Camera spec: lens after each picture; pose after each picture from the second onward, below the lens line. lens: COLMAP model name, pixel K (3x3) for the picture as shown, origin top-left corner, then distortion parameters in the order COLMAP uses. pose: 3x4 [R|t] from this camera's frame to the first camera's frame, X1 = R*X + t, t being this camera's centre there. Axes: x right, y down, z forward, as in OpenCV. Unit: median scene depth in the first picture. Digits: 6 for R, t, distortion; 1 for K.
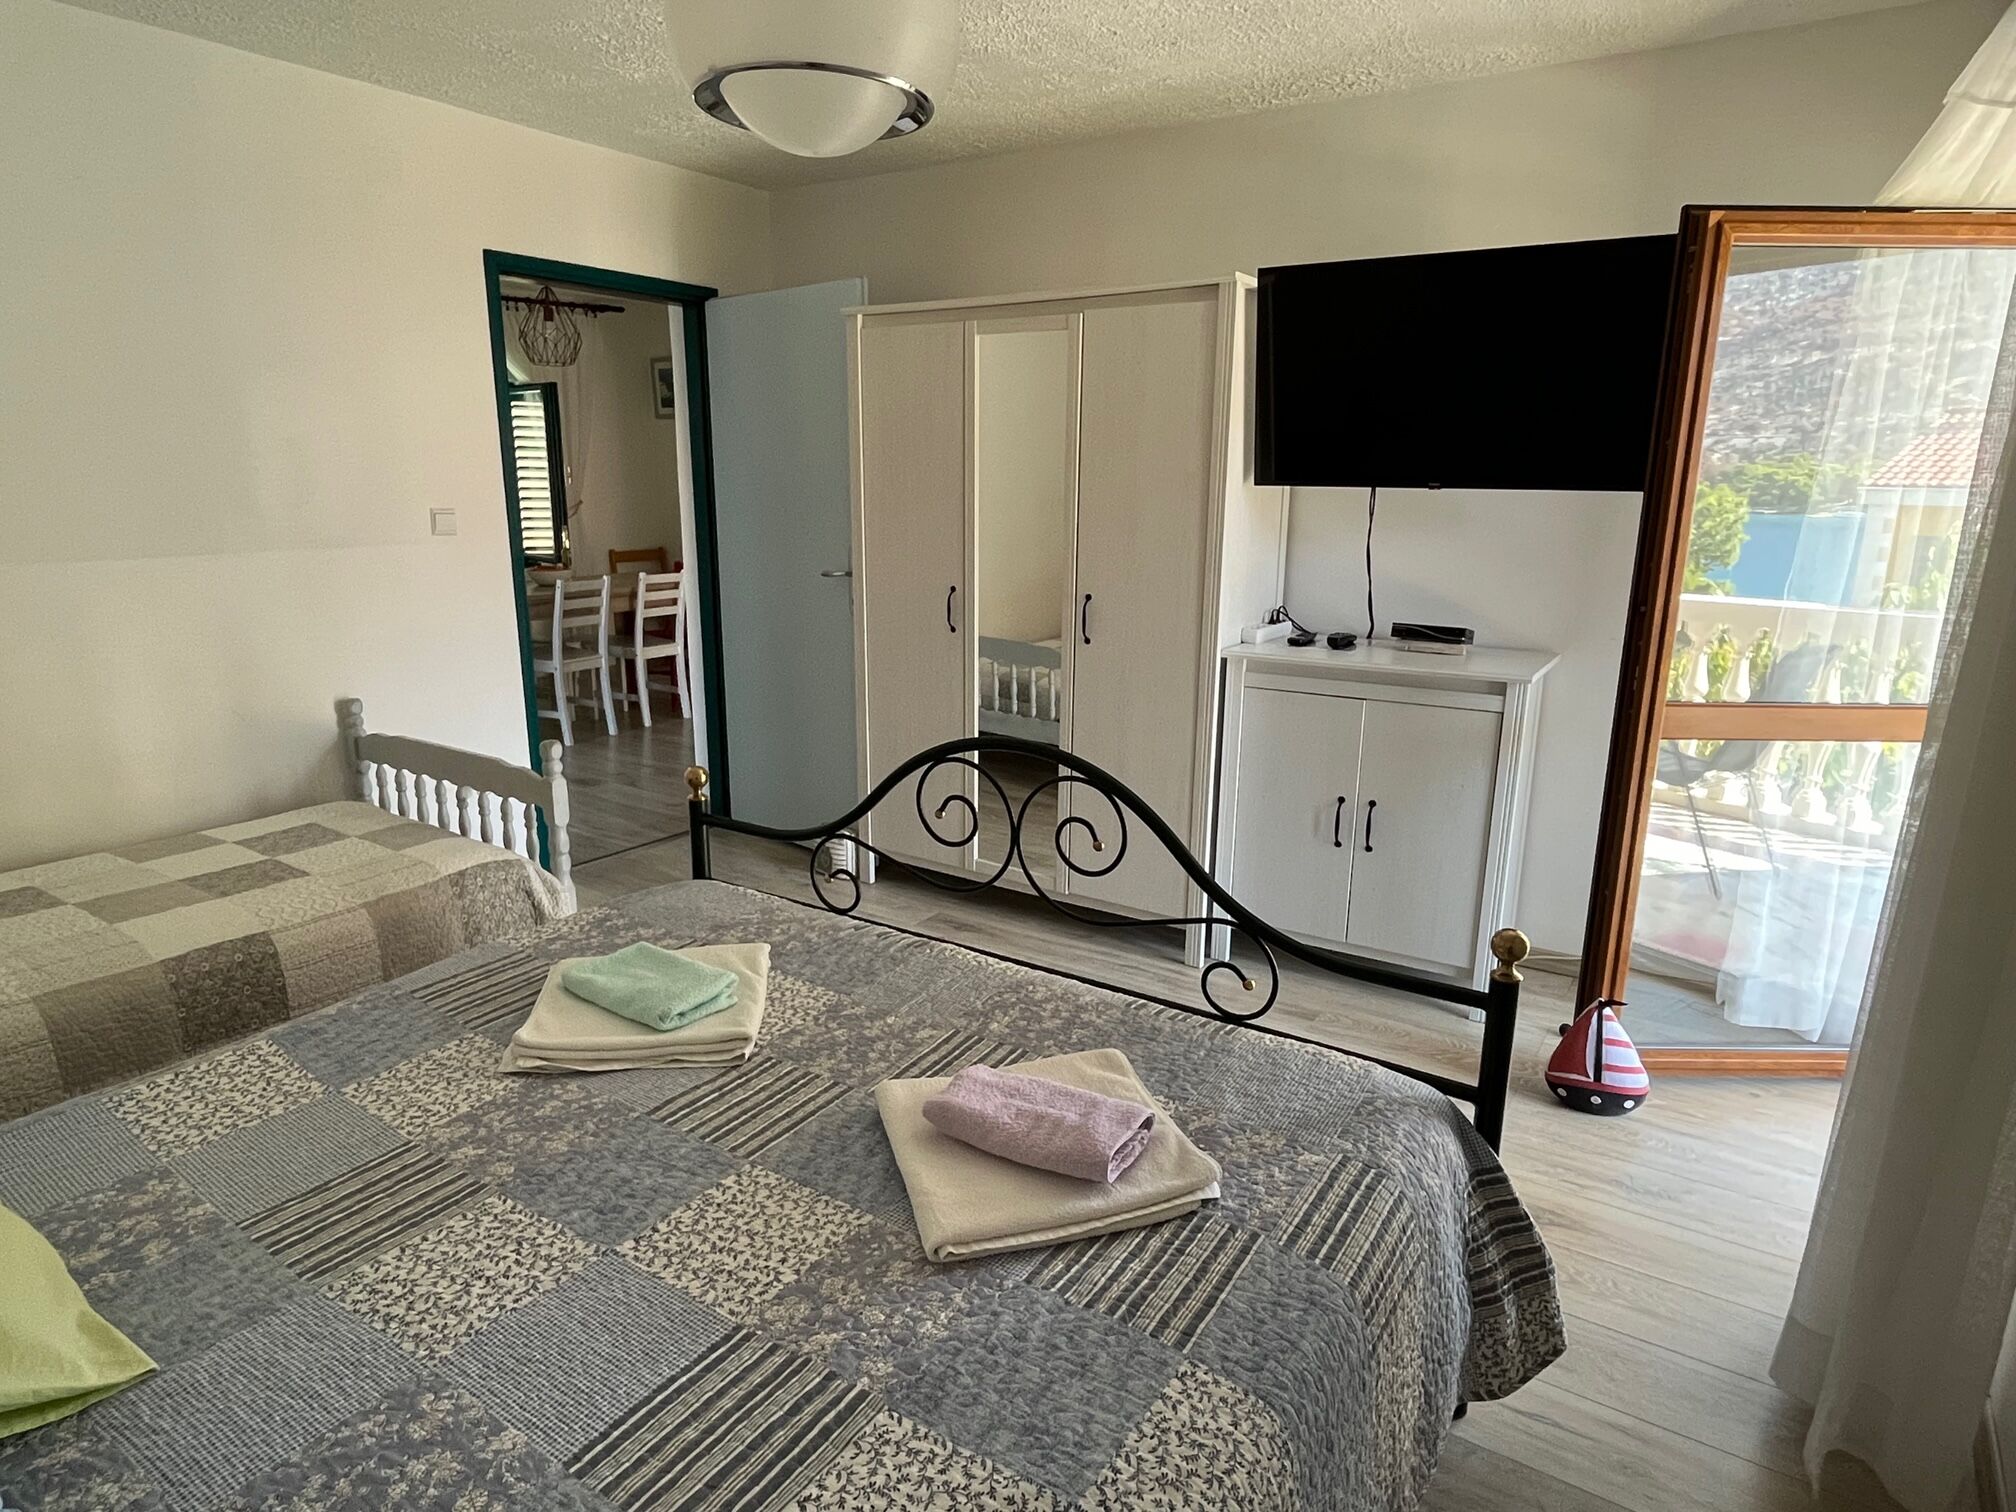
lens RADIAL K [[1225.3, 0, 995.1], [0, 1225.3, 755.1], [0, 0, 1]] dist [-0.006749, -0.002062]
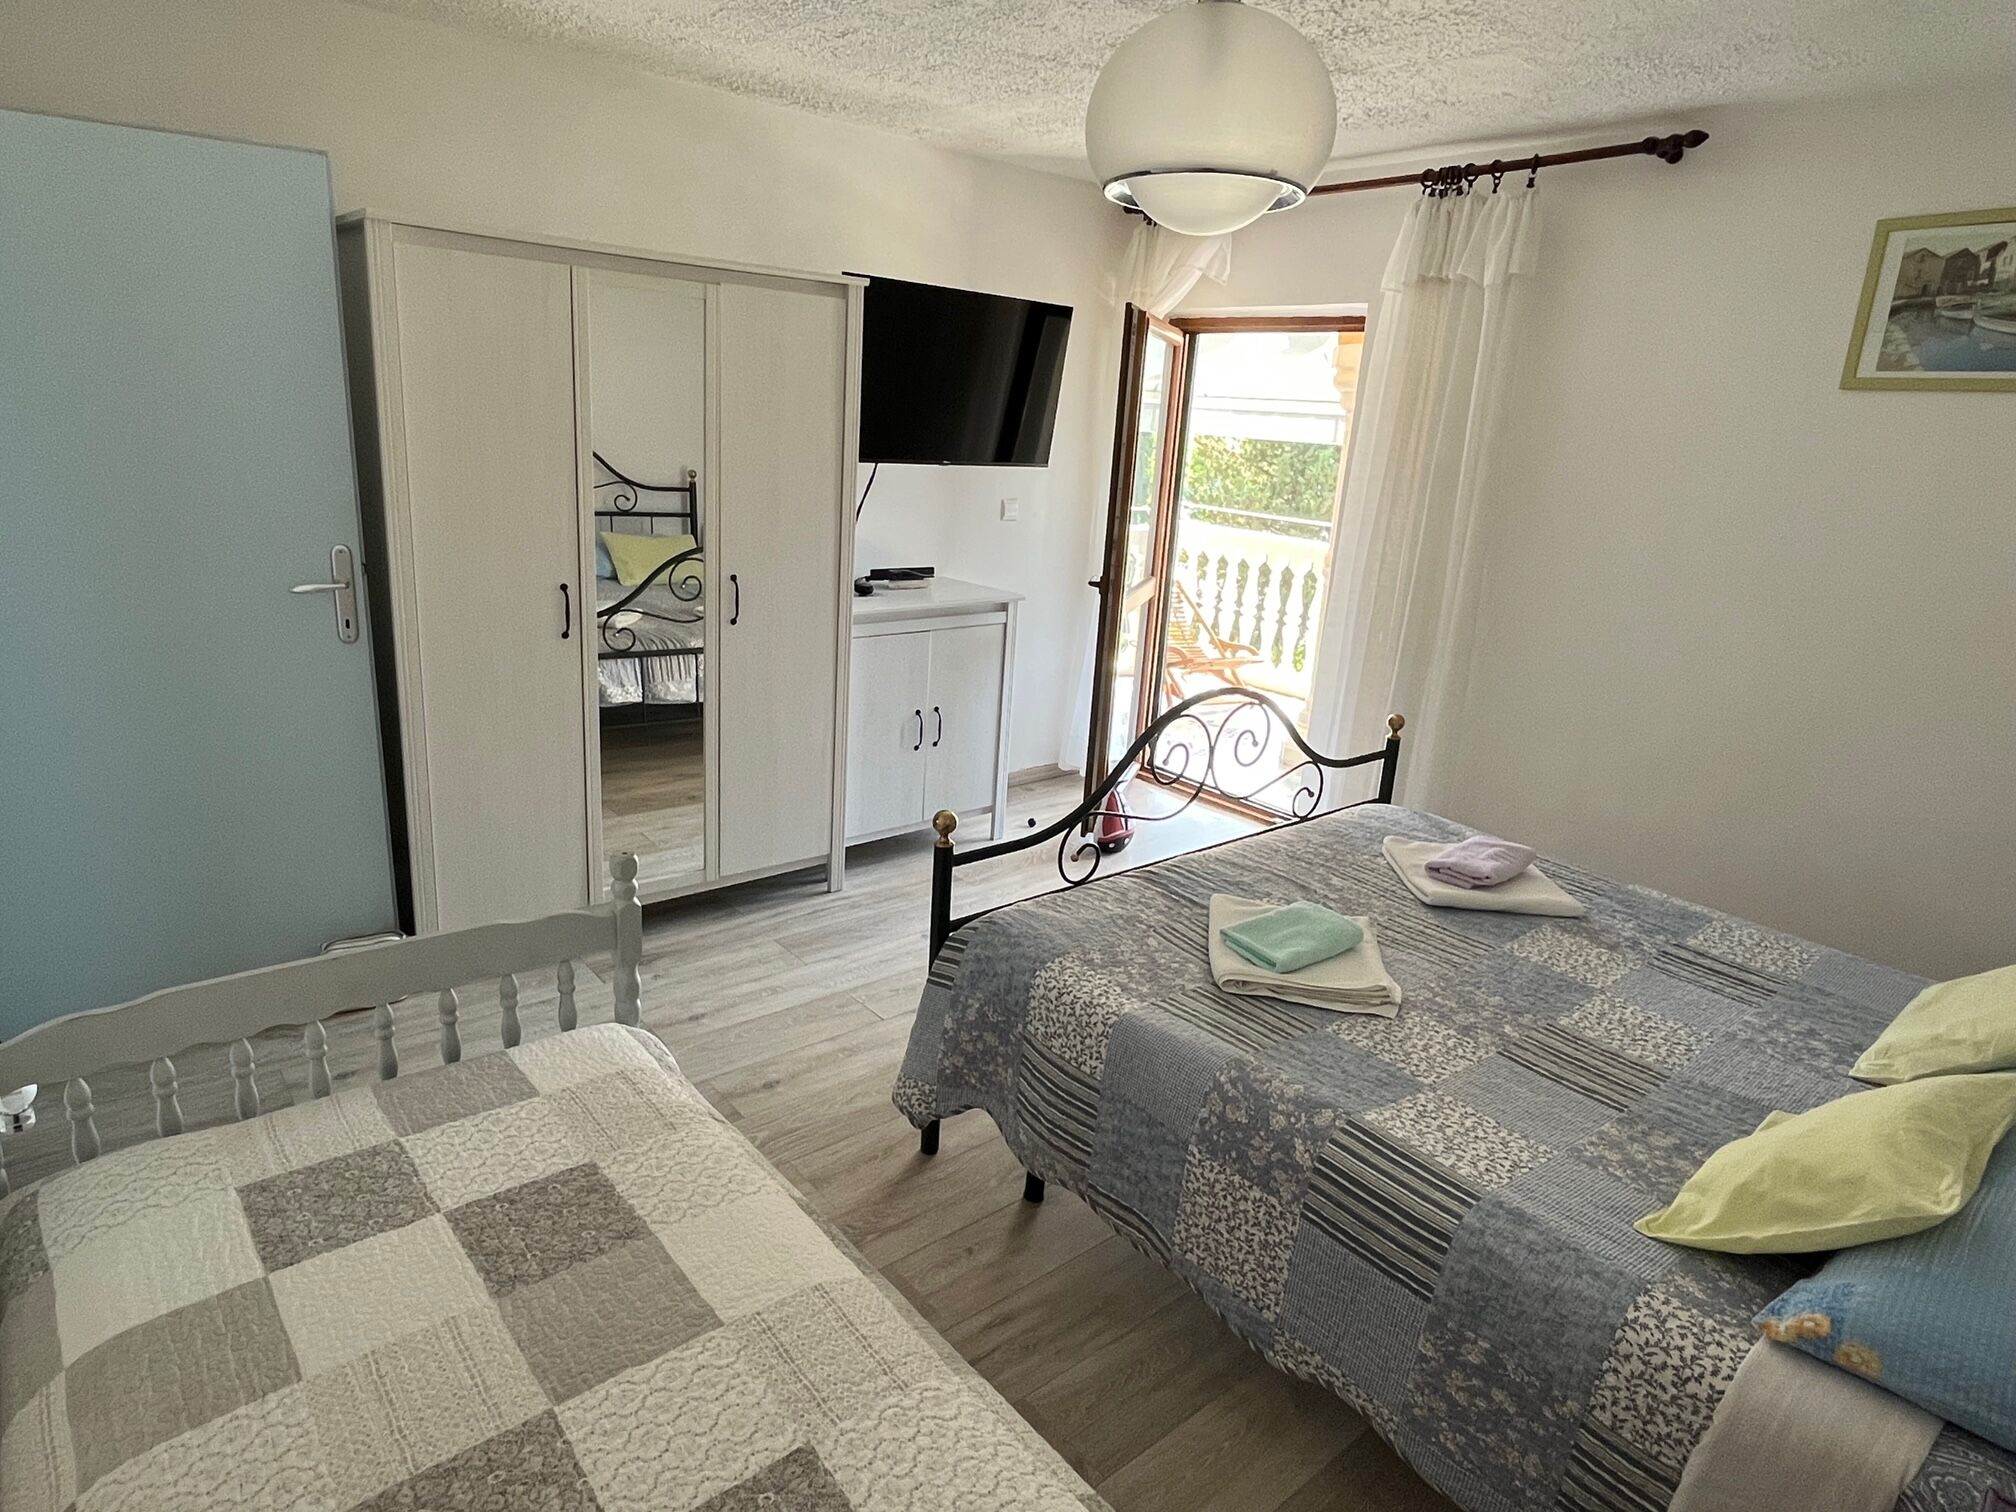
lens RADIAL K [[1225.3, 0, 995.1], [0, 1225.3, 755.1], [0, 0, 1]] dist [-0.006749, -0.002062]
pose [[0.321955, -0.244134, 0.914737, -1.017464], [0.178053, 0.964554, 0.194761, -0.183747], [-0.929861, 0.100167, 0.354012, 0.587263]]
